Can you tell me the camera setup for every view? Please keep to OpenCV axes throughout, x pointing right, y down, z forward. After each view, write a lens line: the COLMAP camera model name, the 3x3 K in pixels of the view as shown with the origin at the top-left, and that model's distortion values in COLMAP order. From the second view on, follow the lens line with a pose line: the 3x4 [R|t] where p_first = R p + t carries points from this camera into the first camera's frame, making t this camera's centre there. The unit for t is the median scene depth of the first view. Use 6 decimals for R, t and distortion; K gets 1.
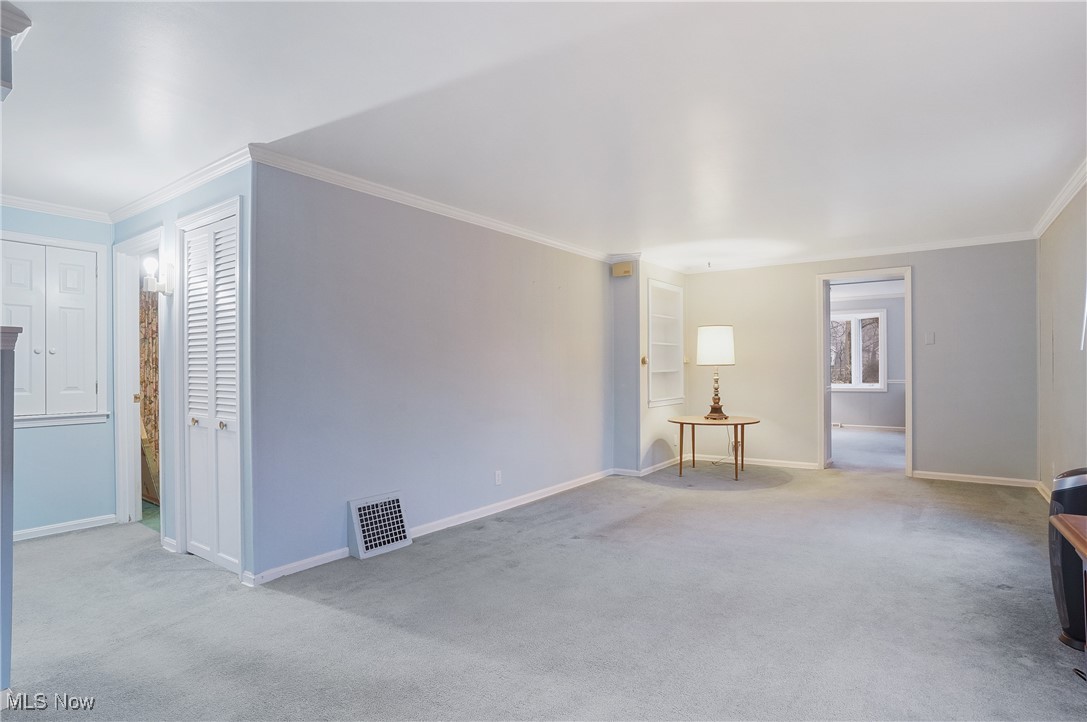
lens RADIAL K [[563.3, 0, 540.7], [0, 563.3, 366.3], [0, 0, 1]] dist [-0.039858, 0.006908]
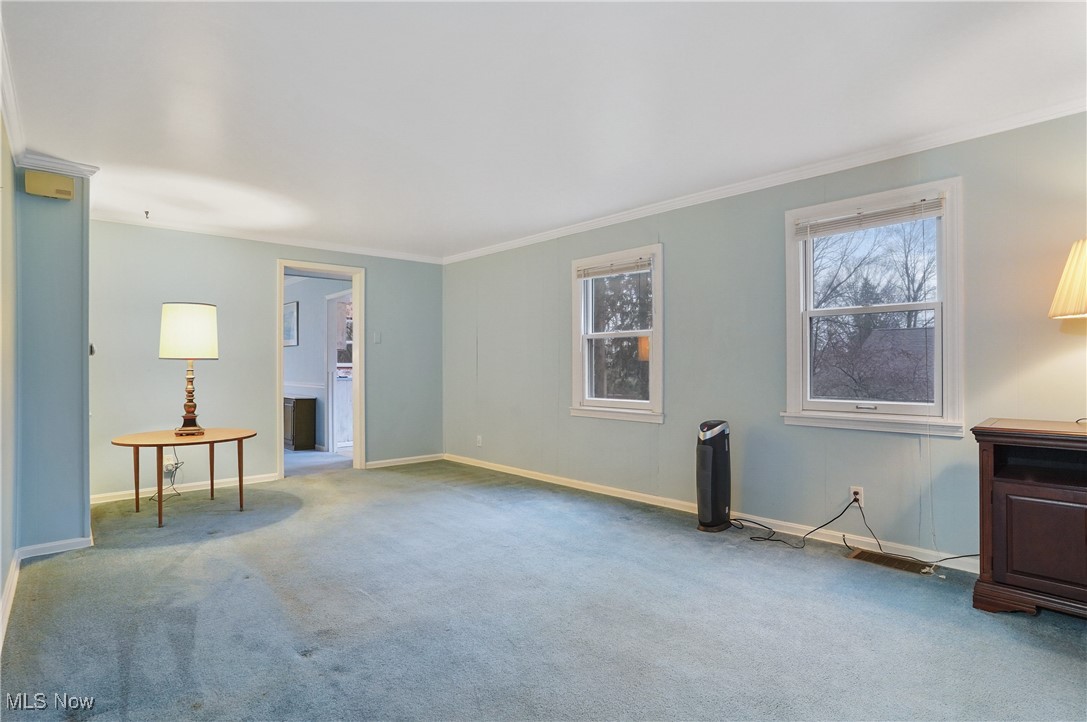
lens RADIAL K [[563.3, 0, 540.4], [0, 563.3, 363.7], [0, 0, 1]] dist [-0.039858, 0.006908]
pose [[0.220557, 0.012101, 0.975299, -0.279432], [-0.004956, 0.999924, -0.011286, 0.009472], [-0.975361, -0.002345, 0.220600, 0.408955]]
